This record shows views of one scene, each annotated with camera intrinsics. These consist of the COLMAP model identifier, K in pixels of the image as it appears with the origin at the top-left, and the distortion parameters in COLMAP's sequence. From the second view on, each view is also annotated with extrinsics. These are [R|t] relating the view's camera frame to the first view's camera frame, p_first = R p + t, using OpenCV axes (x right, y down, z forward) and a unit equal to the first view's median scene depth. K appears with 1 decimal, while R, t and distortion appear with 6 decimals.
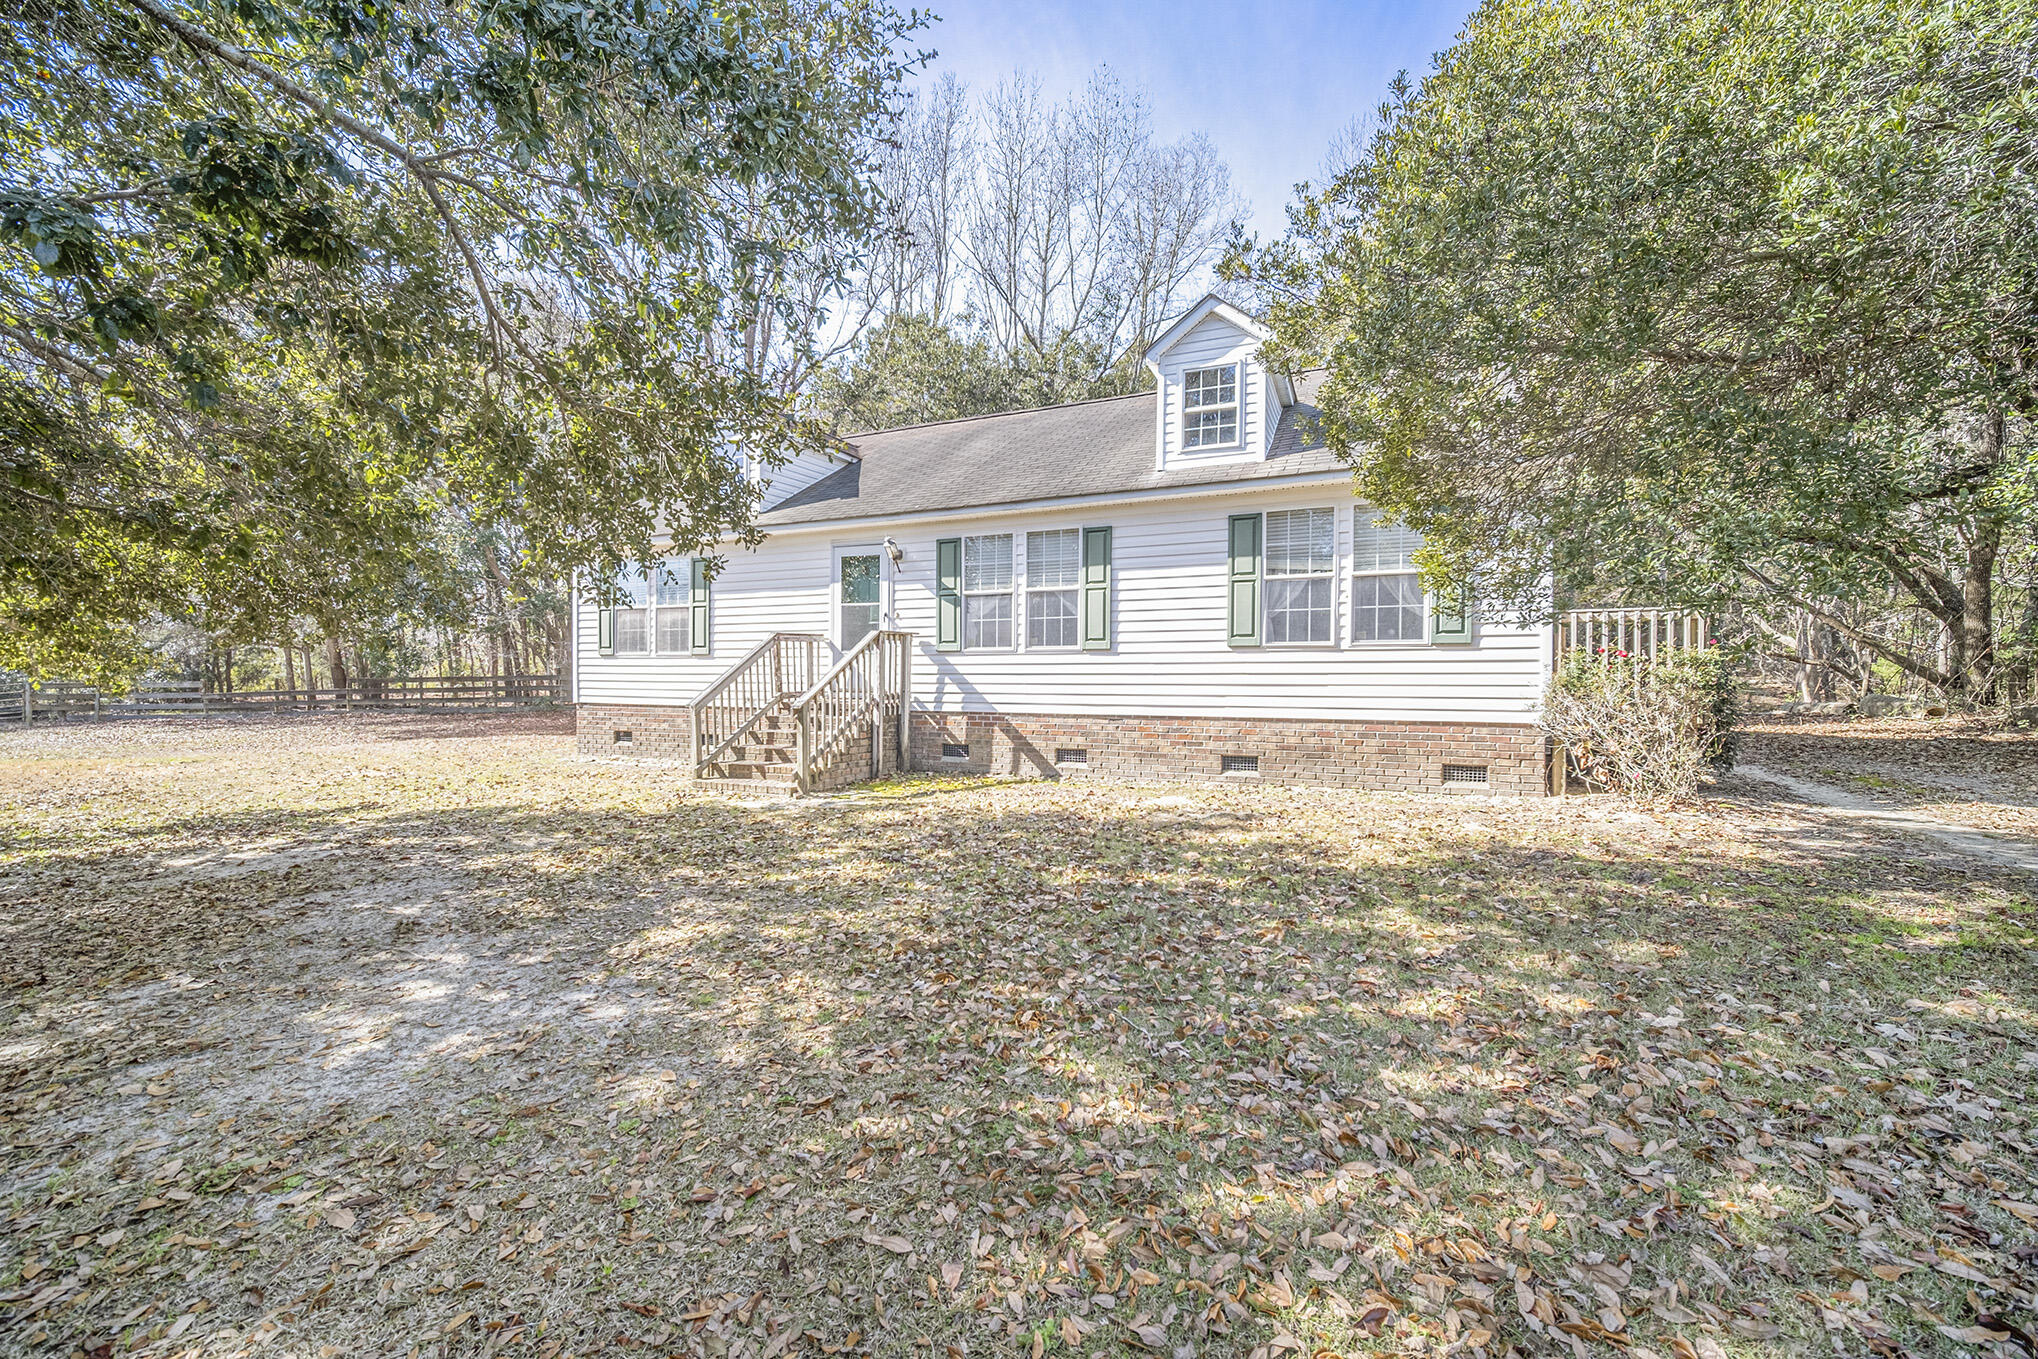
lens RADIAL K [[809.3, 0, 1022.3], [0, 809.3, 688.8], [0, 0, 1]] dist [-0.001813, -0.000542]
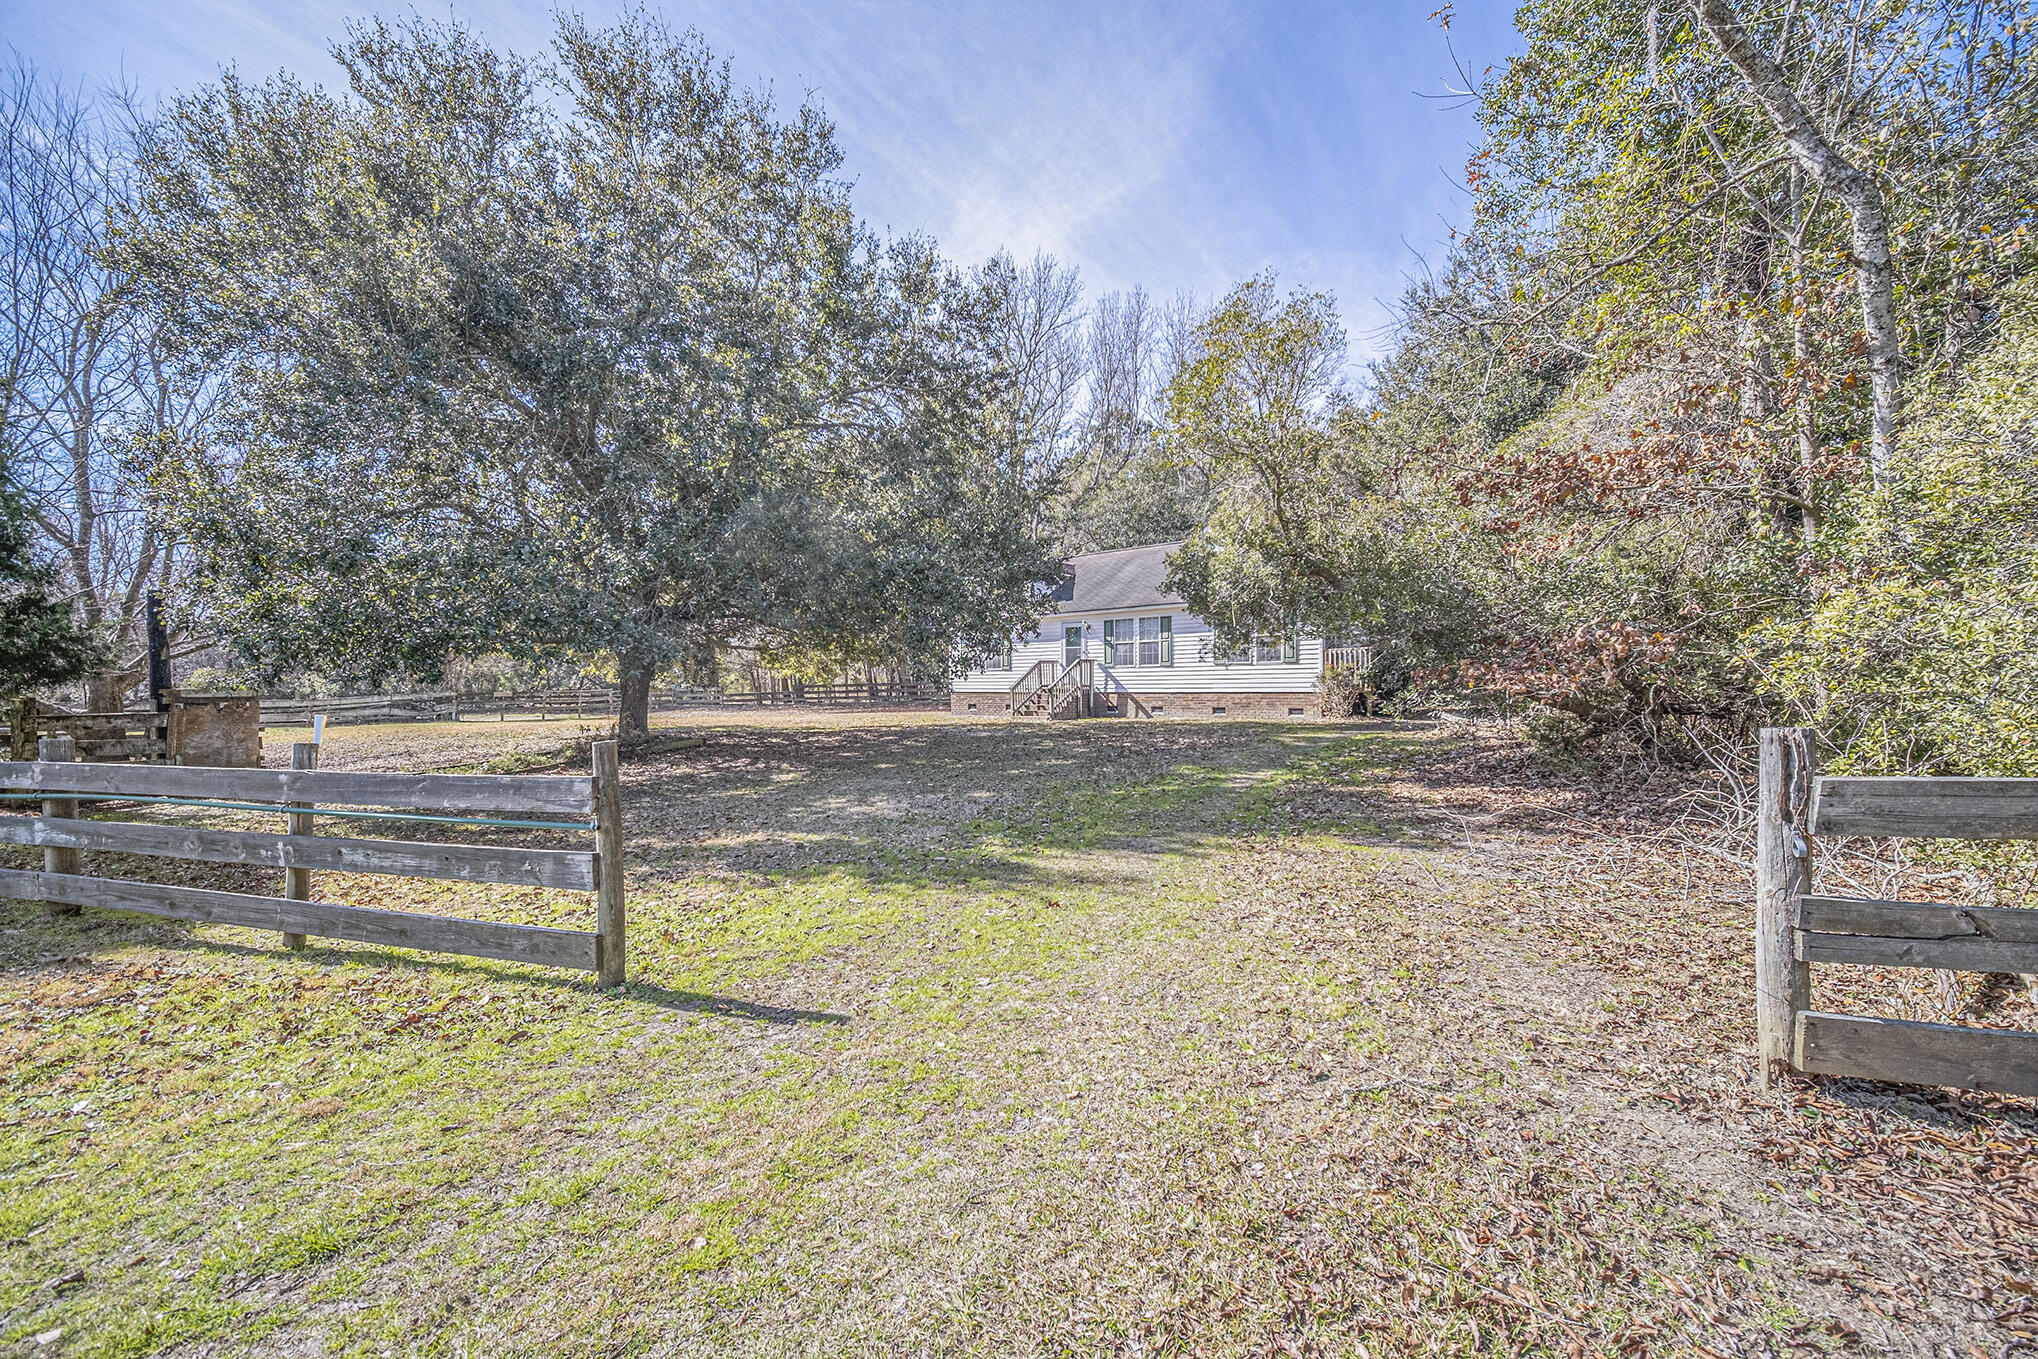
lens RADIAL K [[809.3, 0, 1022.3], [0, 809.3, 688.8], [0, 0, 1]] dist [-0.001813, -0.000542]
pose [[0.959857, -0.005982, -0.280426, 0.340202], [0.001663, 0.999876, -0.015637, 0.056025], [0.280484, 0.014543, 0.959748, -1.399127]]
